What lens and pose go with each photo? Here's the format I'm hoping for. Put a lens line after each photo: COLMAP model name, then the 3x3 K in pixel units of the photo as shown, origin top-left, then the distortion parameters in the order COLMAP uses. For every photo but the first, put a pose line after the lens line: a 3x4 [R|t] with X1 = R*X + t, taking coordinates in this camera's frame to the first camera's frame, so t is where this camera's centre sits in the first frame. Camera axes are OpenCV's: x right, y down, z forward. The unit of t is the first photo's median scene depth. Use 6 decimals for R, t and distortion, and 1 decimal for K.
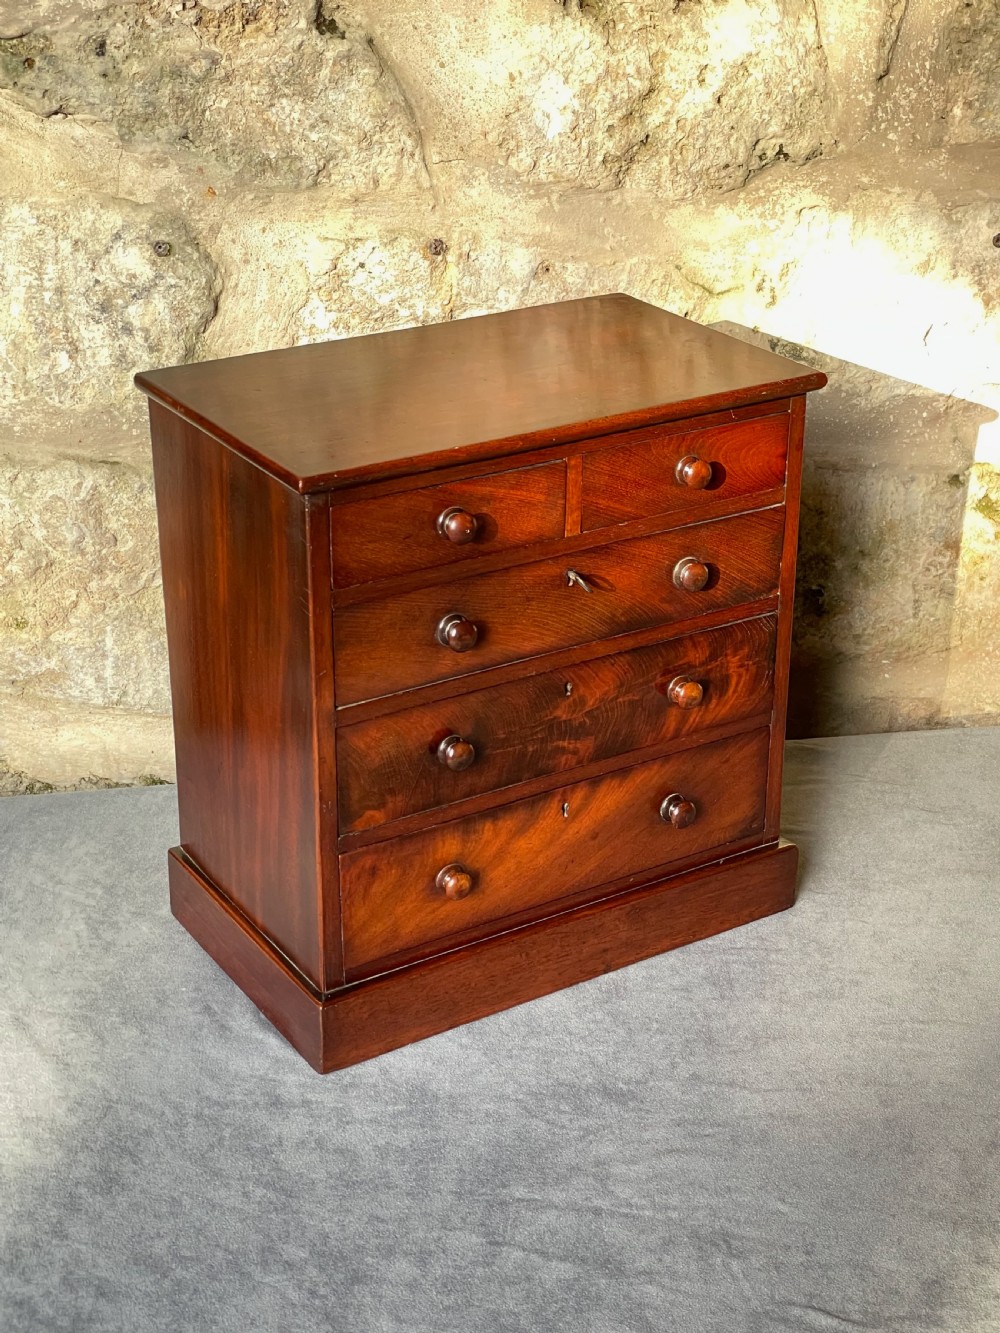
lens RADIAL K [[2136.2, 0, 517.4], [0, 2136.2, 659.3], [0, 0, 1]] dist [0.041840, 0.000000]
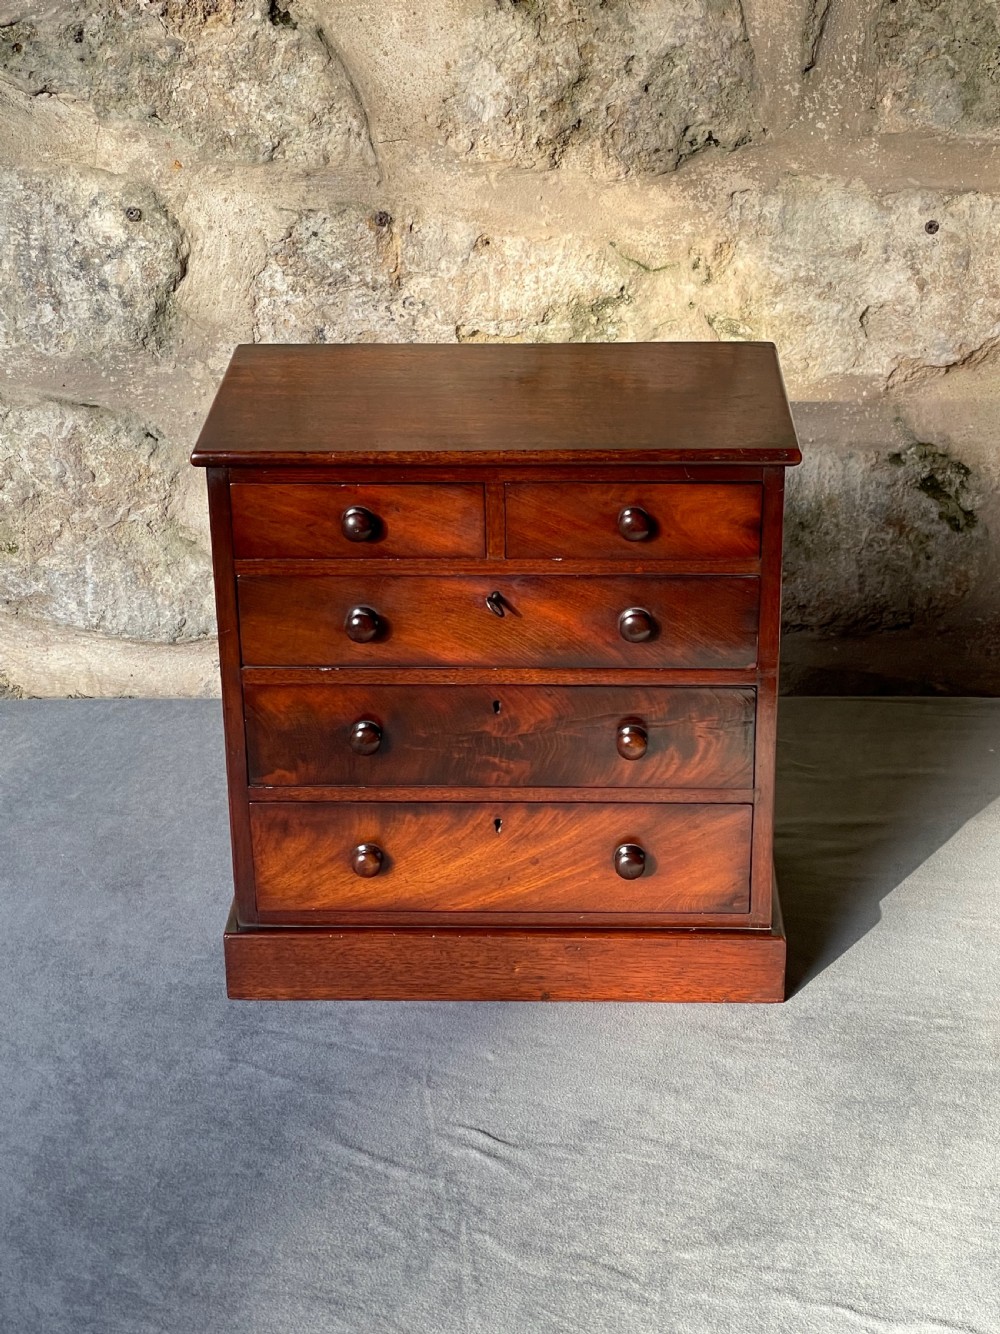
lens RADIAL K [[2452.7, 0, 499.7], [0, 2452.7, 676.6], [0, 0, 1]] dist [0.036979, 0.000000]
pose [[0.980468, 0.057736, -0.188014, 0.270776], [-0.061227, 0.998042, -0.012807, 0.052721], [0.186907, 0.024068, 0.982083, -0.213671]]
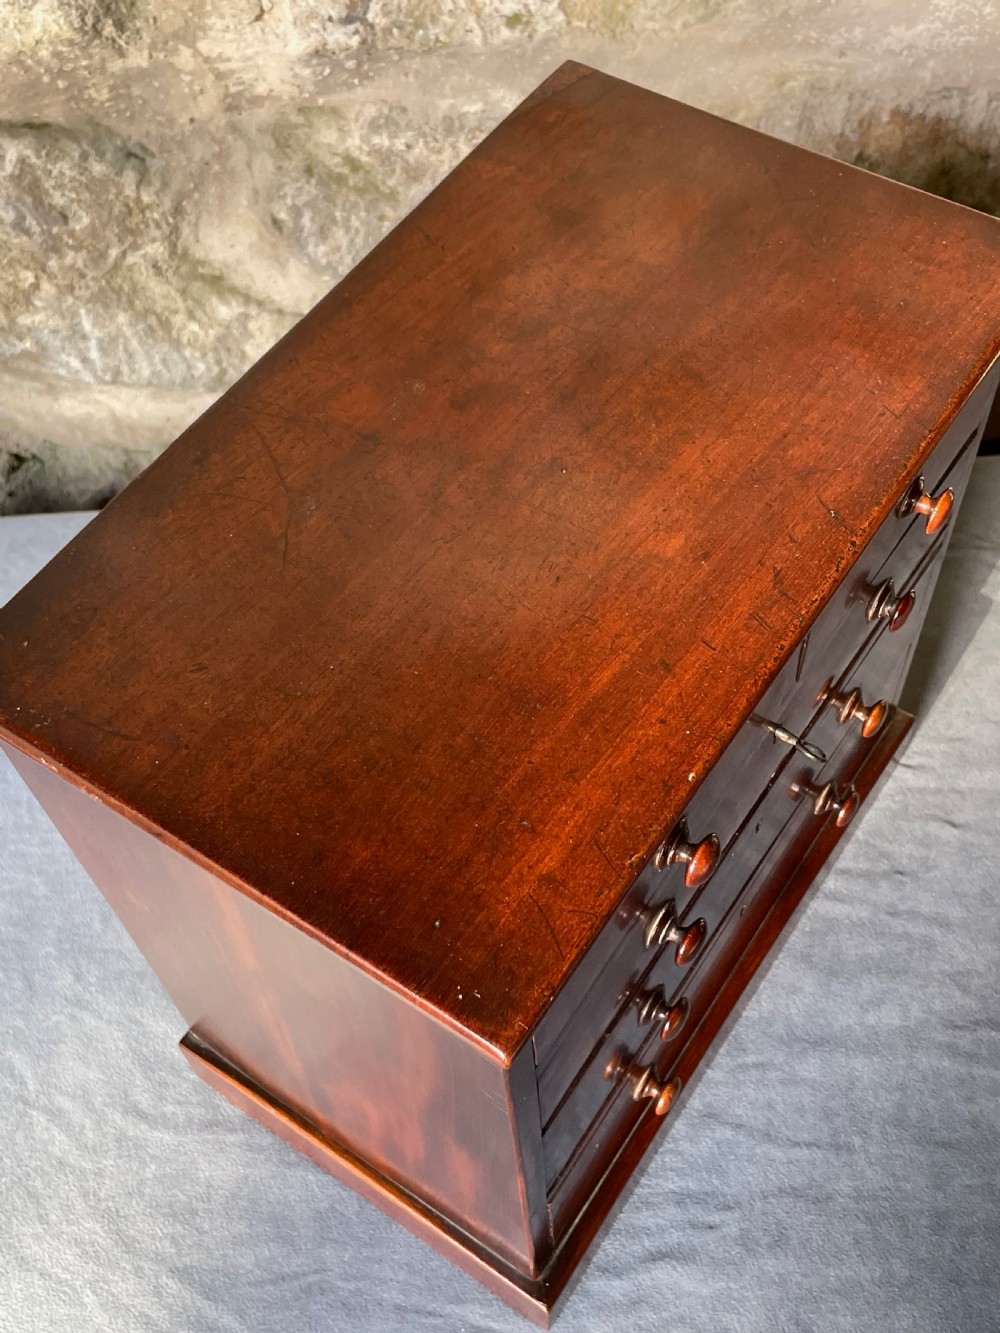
lens RADIAL K [[1503.4, 0, 510.1], [0, 1503.4, 661.7], [0, 0, 1]] dist [0.015166, 0.000000]
pose [[0.992089, 0.061483, -0.109449, 0.048258], [0.004069, 0.855647, 0.517544, -0.208943], [0.125469, -0.513895, 0.848628, 0.474200]]
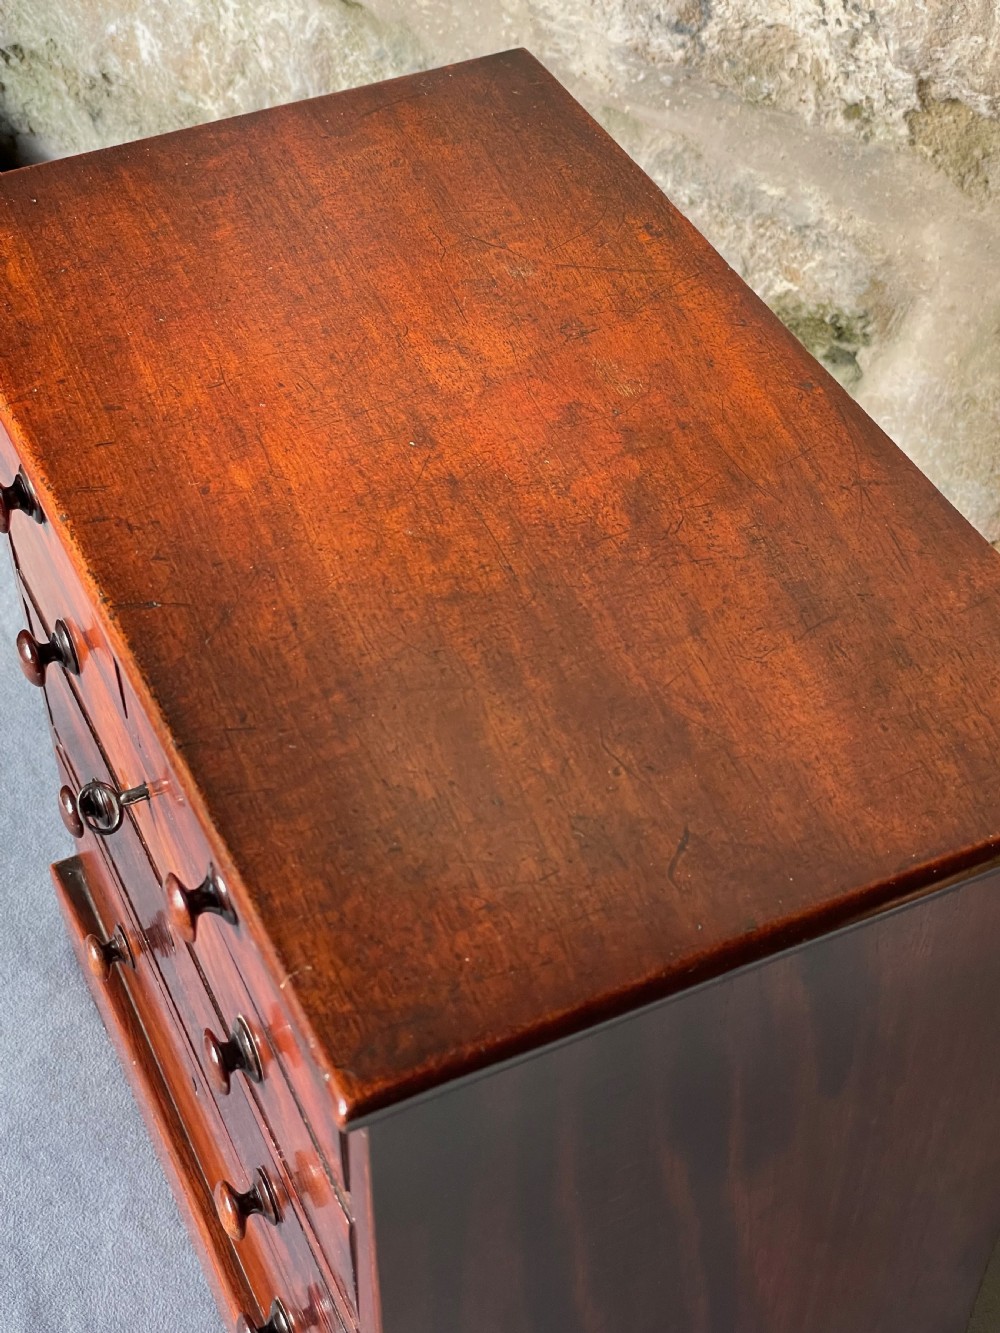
lens RADIAL K [[2101.0, 0, 493.7], [0, 2101.0, 666.6], [0, 0, 1]] dist [0.023794, 0.000000]
pose [[0.684106, 0.521029, -0.510420, 0.286055], [-0.309323, 0.840996, 0.443897, -0.225682], [0.660544, -0.145788, 0.736497, 0.525413]]
